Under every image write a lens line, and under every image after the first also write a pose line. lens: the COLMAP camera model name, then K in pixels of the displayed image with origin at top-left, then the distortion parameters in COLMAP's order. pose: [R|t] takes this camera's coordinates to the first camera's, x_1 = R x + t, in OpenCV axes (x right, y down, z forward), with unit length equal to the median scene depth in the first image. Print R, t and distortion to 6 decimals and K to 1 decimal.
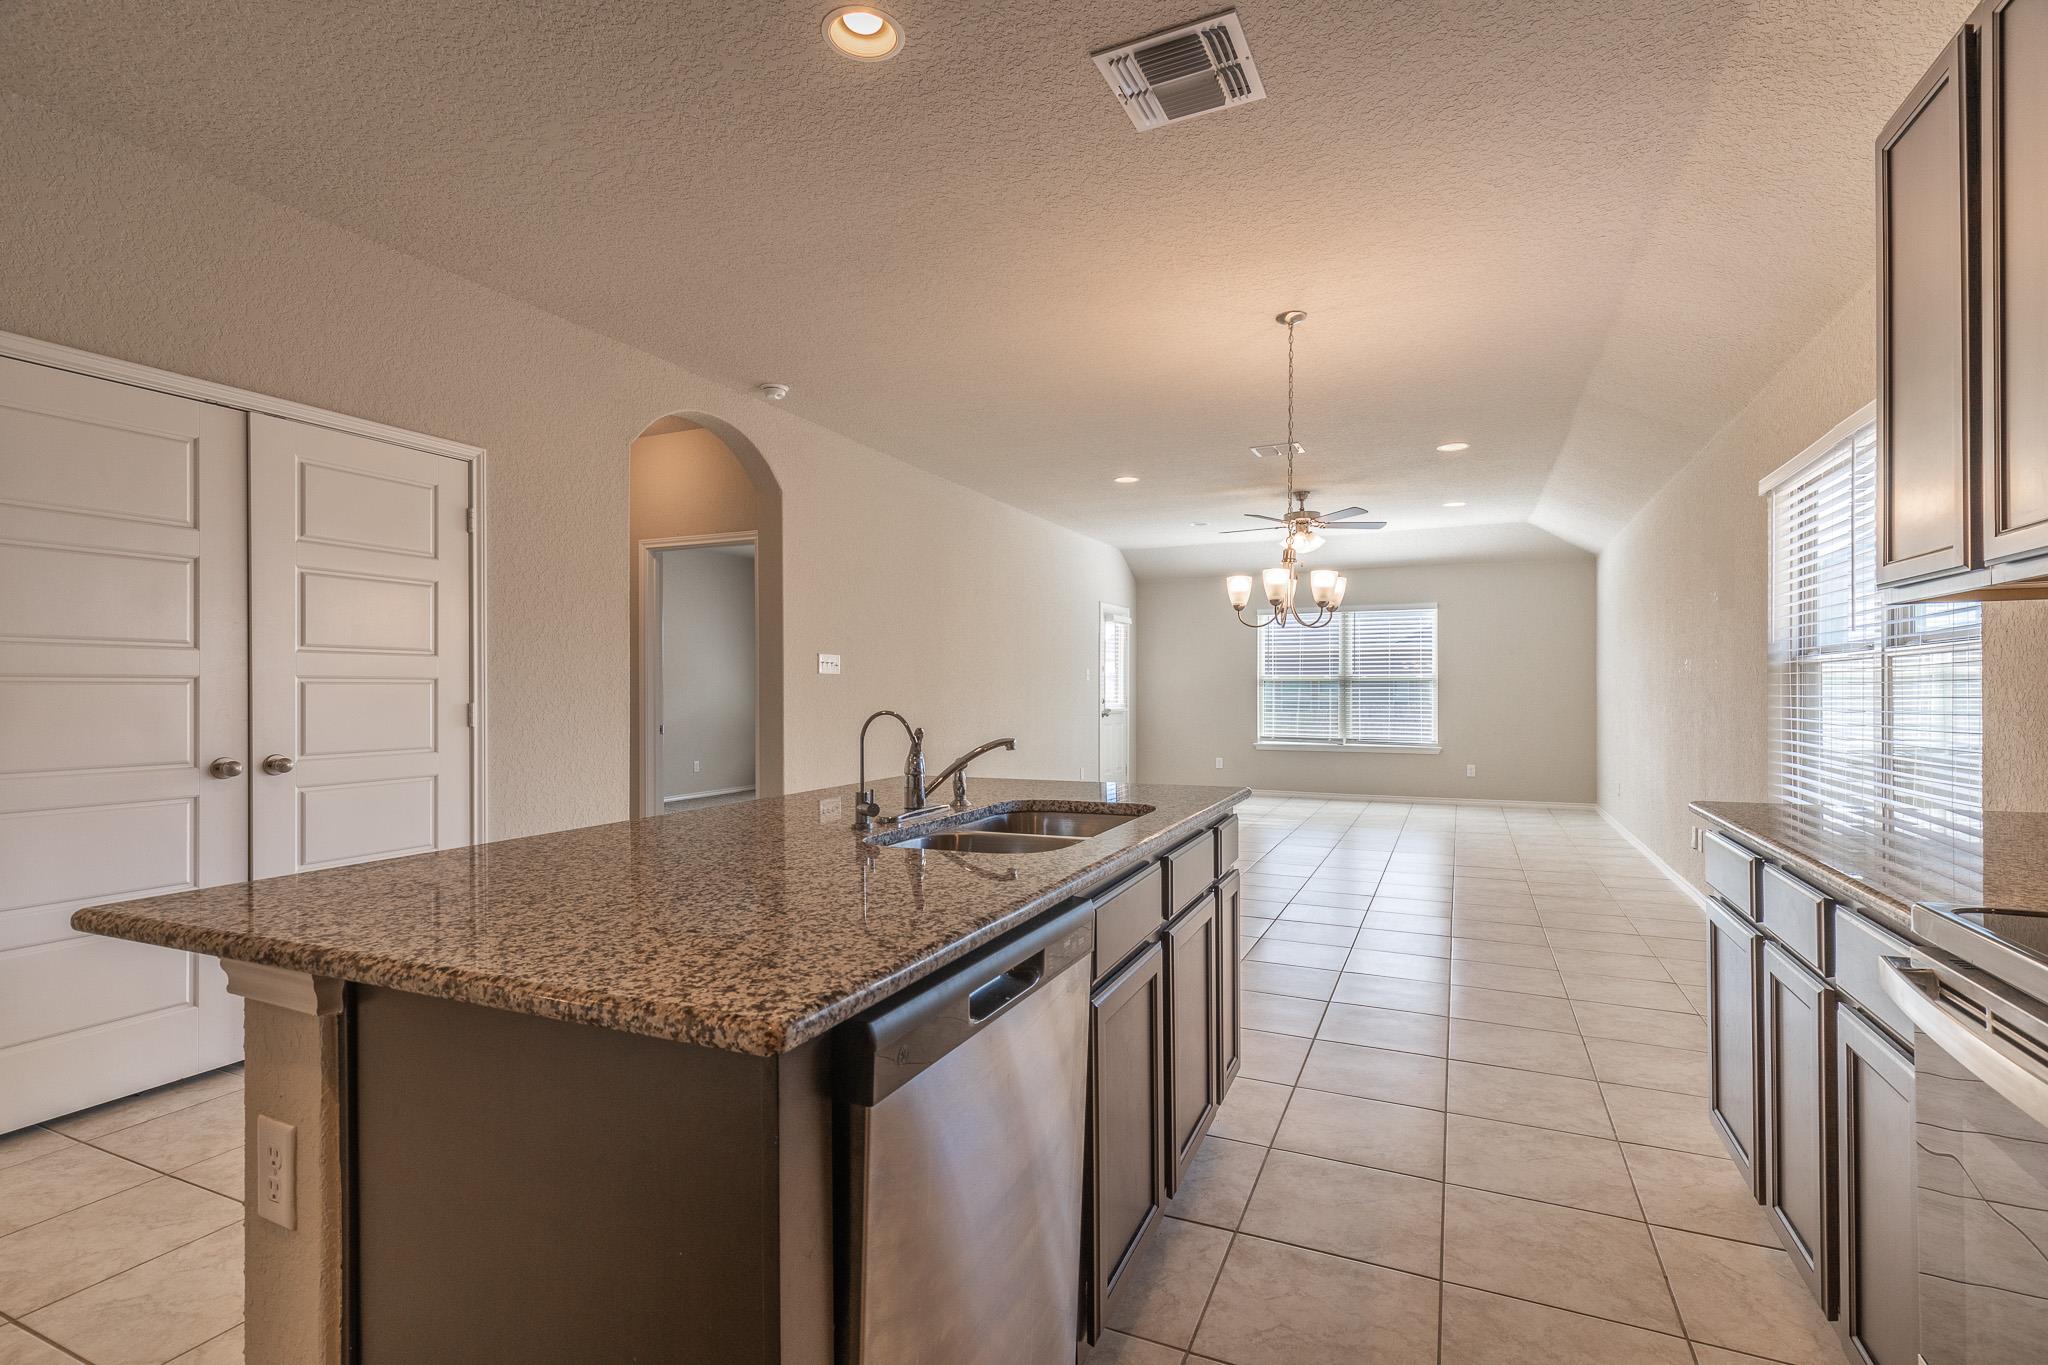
lens RADIAL K [[961.2, 0, 1000.3], [0, 961.2, 695.5], [0, 0, 1]] dist [0.006162, -0.000243]
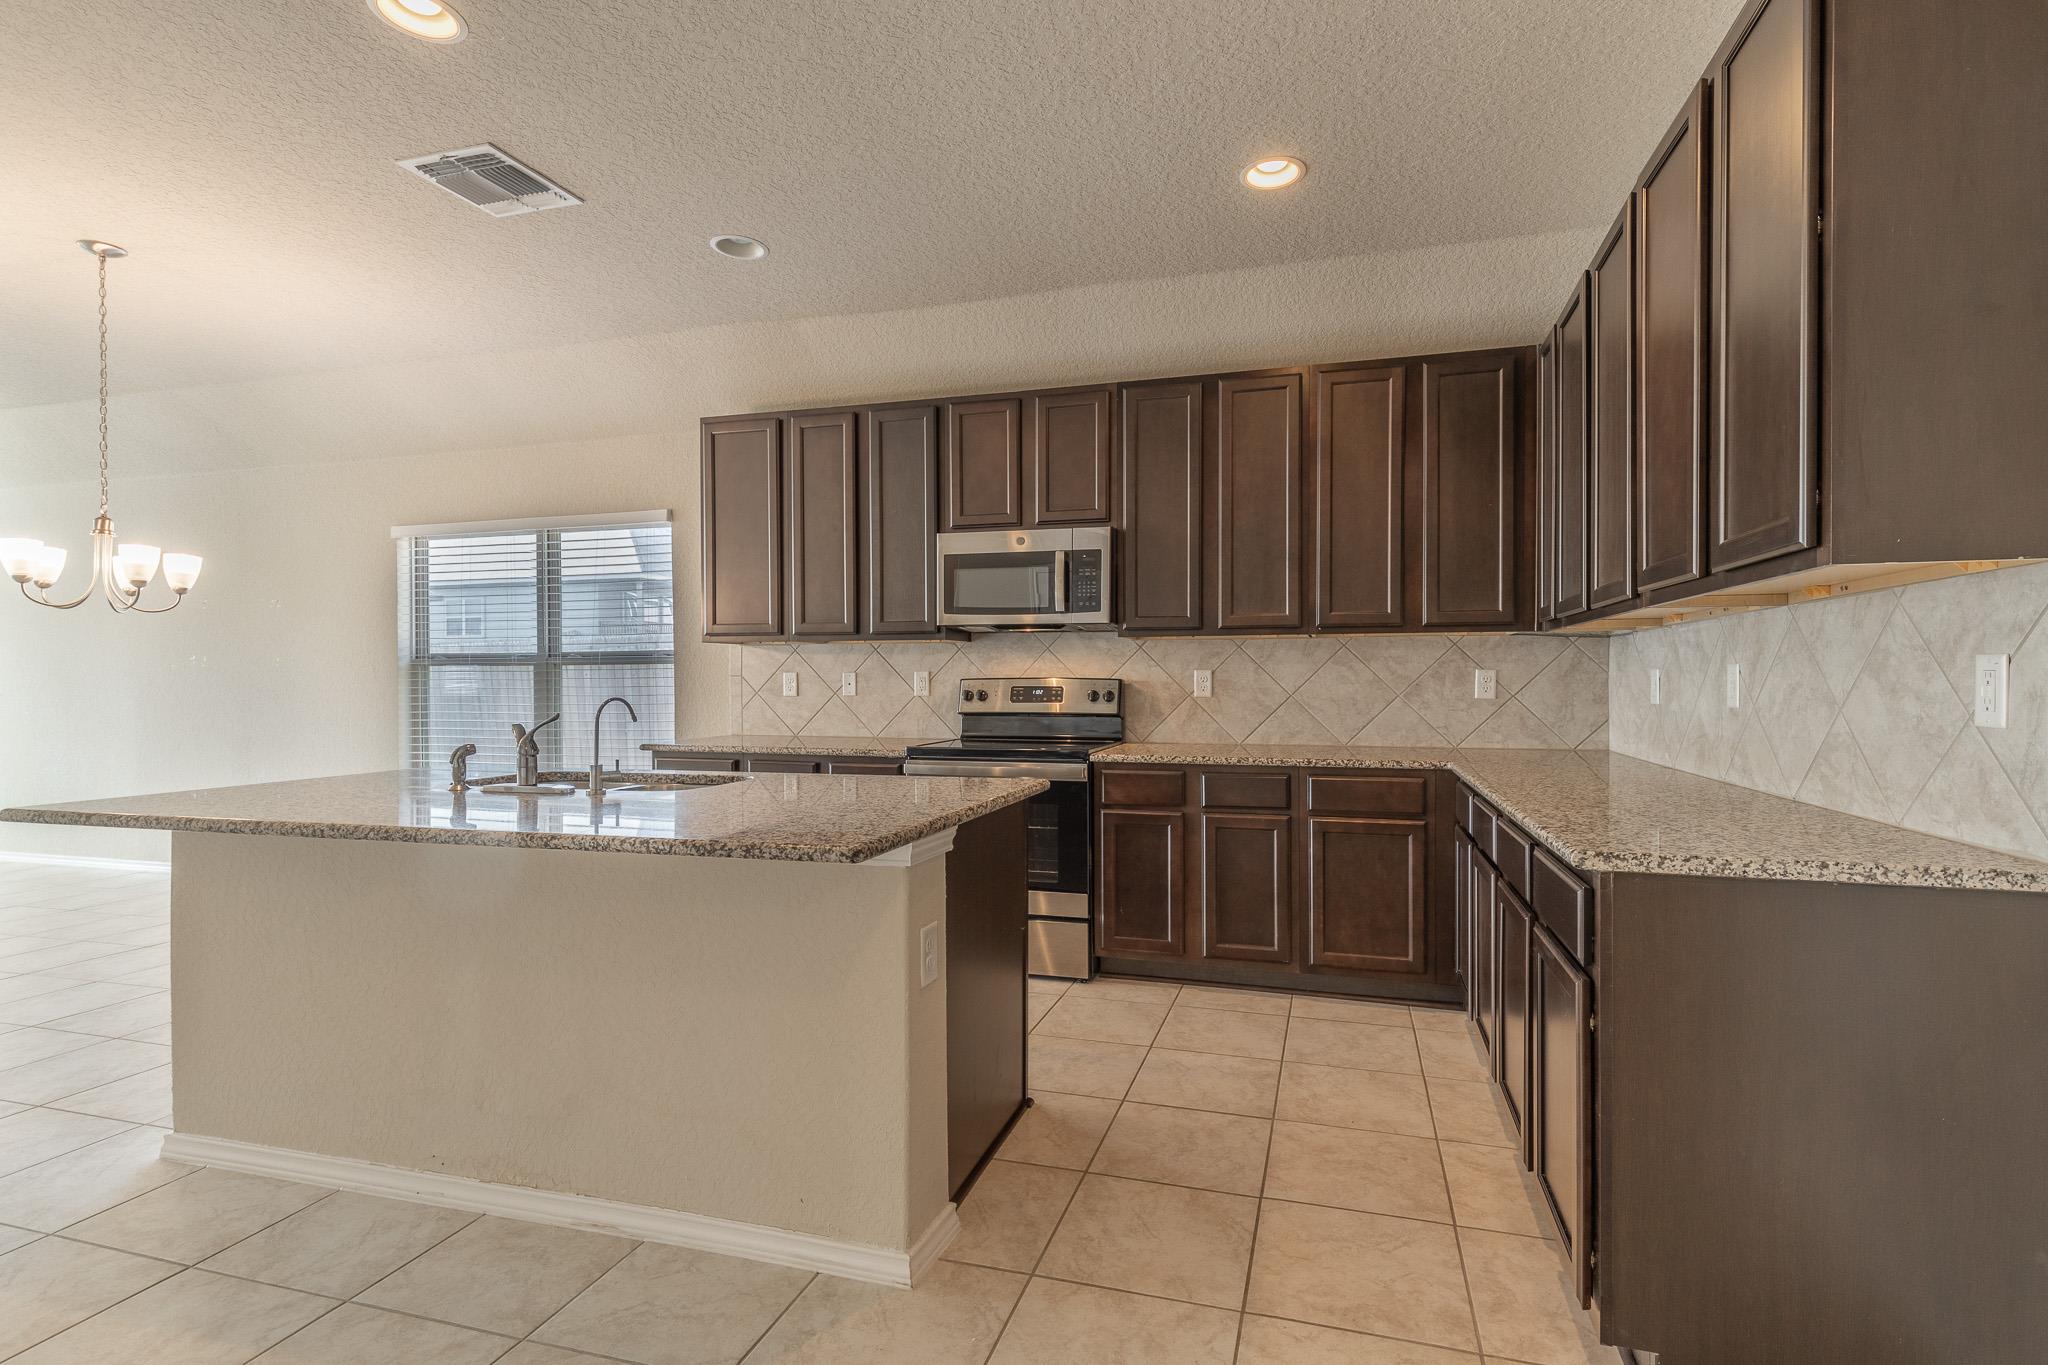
lens RADIAL K [[961.2, 0, 1087.9], [0, 961.2, 678.4], [0, 0, 1]] dist [0.006162, -0.000243]
pose [[-0.188604, 0.004076, 0.982045, -0.344353], [0.008224, 0.999963, -0.002571, -0.000692], [-0.982019, 0.007592, -0.188631, 0.146838]]
